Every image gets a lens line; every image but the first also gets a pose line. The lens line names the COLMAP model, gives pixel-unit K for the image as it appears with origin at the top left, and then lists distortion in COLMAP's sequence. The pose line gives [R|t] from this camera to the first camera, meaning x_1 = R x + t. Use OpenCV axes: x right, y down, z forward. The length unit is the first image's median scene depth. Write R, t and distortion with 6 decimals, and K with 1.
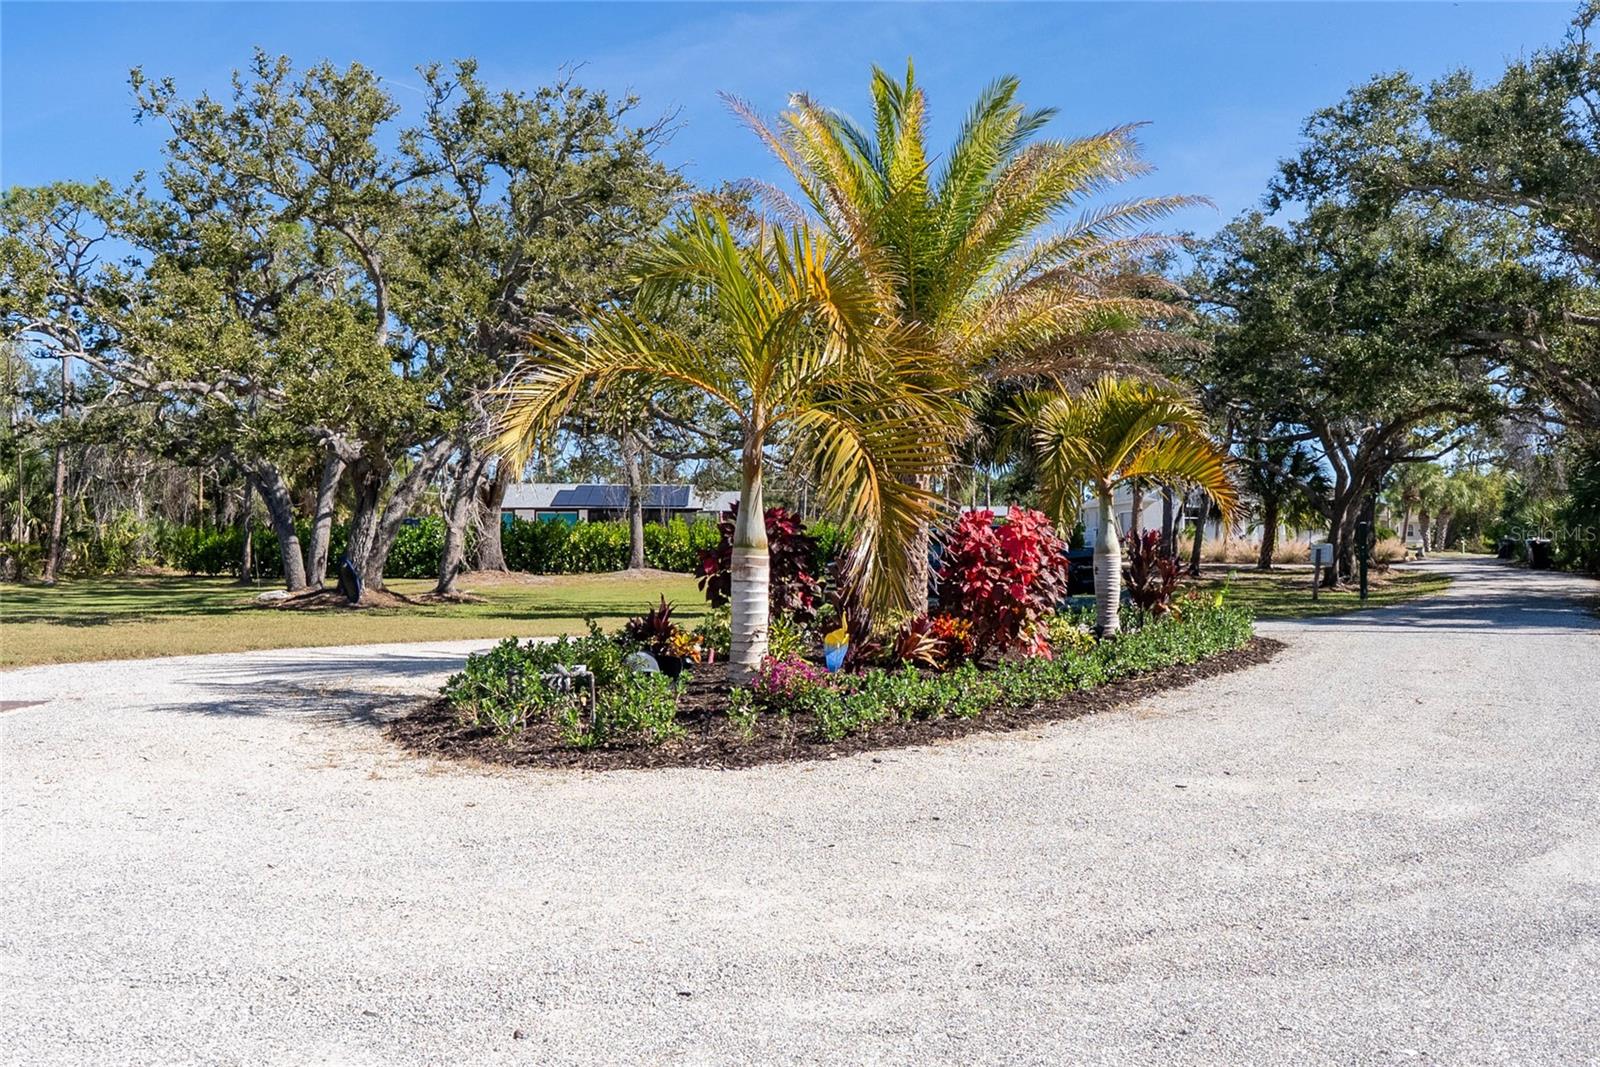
lens RADIAL K [[1404.4, 0, 798.5], [0, 1404.4, 536.6], [0, 0, 1]] dist [-0.006708, -0.004116]
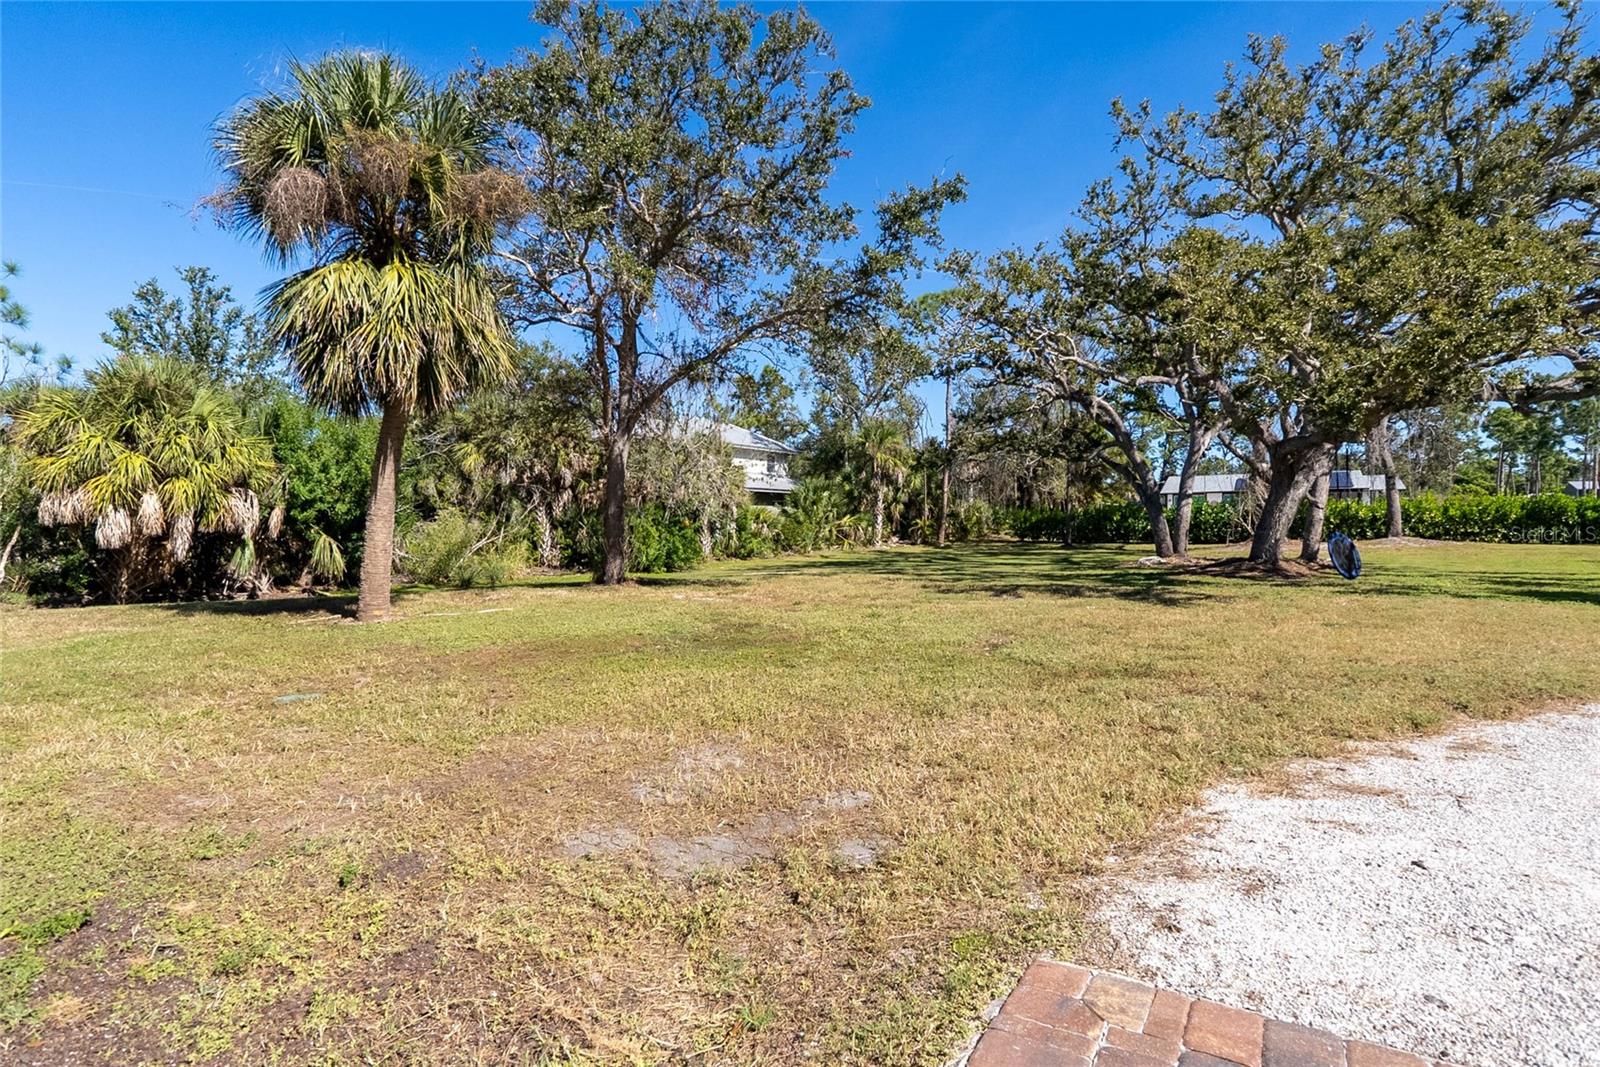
lens RADIAL K [[801.1, 0, 800.9], [0, 801.1, 531.7], [0, 0, 1]] dist [-0.001268, -0.000100]
pose [[0.831632, -0.003538, -0.555316, -0.158180], [0.014985, 0.999759, 0.016071, 0.000194], [0.555125, -0.021686, 0.831484, 0.151936]]
